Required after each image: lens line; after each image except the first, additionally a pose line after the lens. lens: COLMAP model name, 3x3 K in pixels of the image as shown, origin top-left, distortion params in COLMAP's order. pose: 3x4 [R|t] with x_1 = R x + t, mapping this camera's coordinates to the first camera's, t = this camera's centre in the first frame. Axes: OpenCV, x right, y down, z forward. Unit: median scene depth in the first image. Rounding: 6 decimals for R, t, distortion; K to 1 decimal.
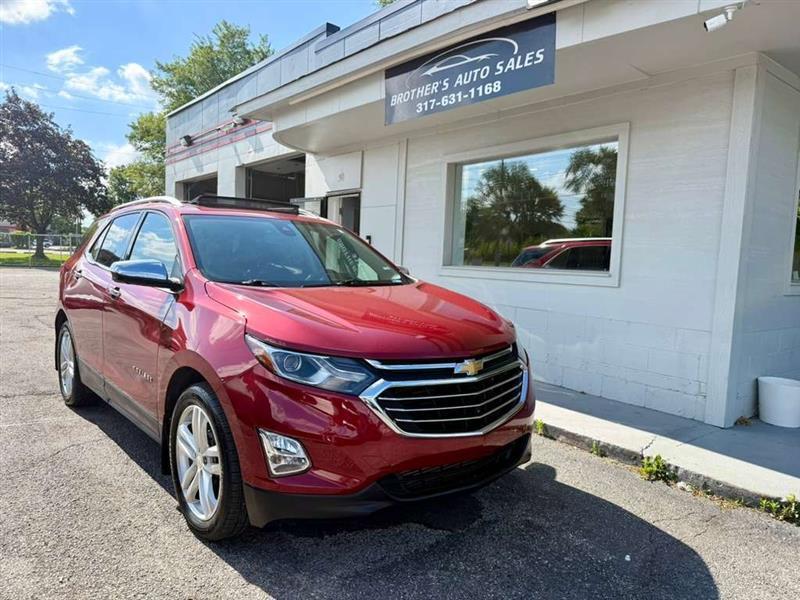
lens RADIAL K [[570.9, 0, 397.3], [0, 570.9, 302.4], [0, 0, 1]] dist [0.016938, -0.024988]
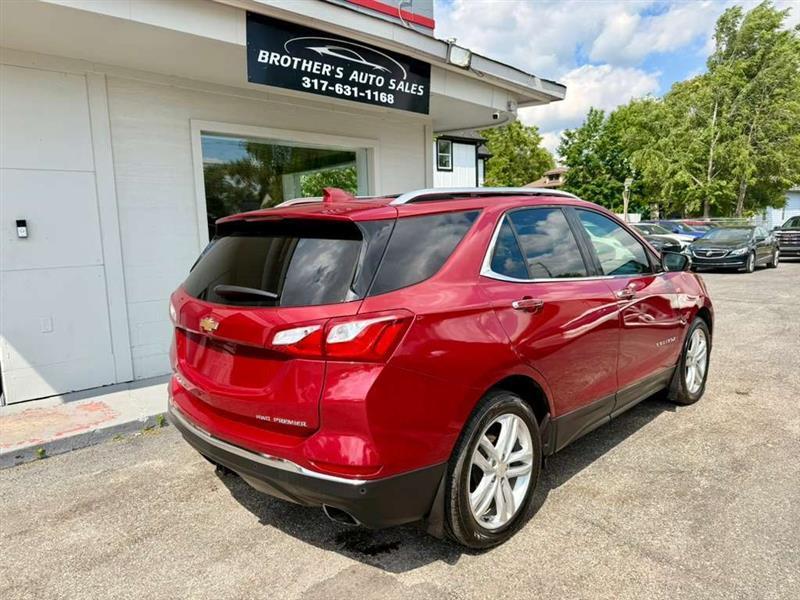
lens RADIAL K [[559.8, 0, 397.3], [0, 559.8, 301.8], [0, 0, 1]] dist [0.024637, -0.031153]
pose [[-0.083997, -0.170950, 0.981693, -1.069461], [0.101484, 0.978584, 0.179092, -0.164865], [-0.991285, 0.114669, -0.064849, 1.106042]]
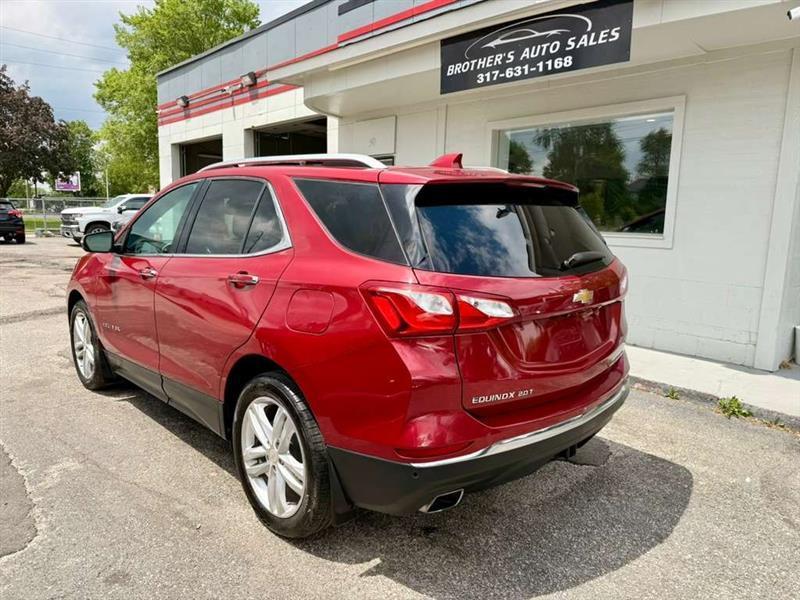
lens RADIAL K [[570.9, 0, 401.0], [0, 570.9, 300.4], [0, 0, 1]] dist [0.016938, -0.024988]
pose [[0.997382, -0.025642, 0.067617, -0.216665], [0.020762, 0.997195, 0.071916, -0.017515], [-0.069271, -0.070324, 0.995116, -0.066188]]
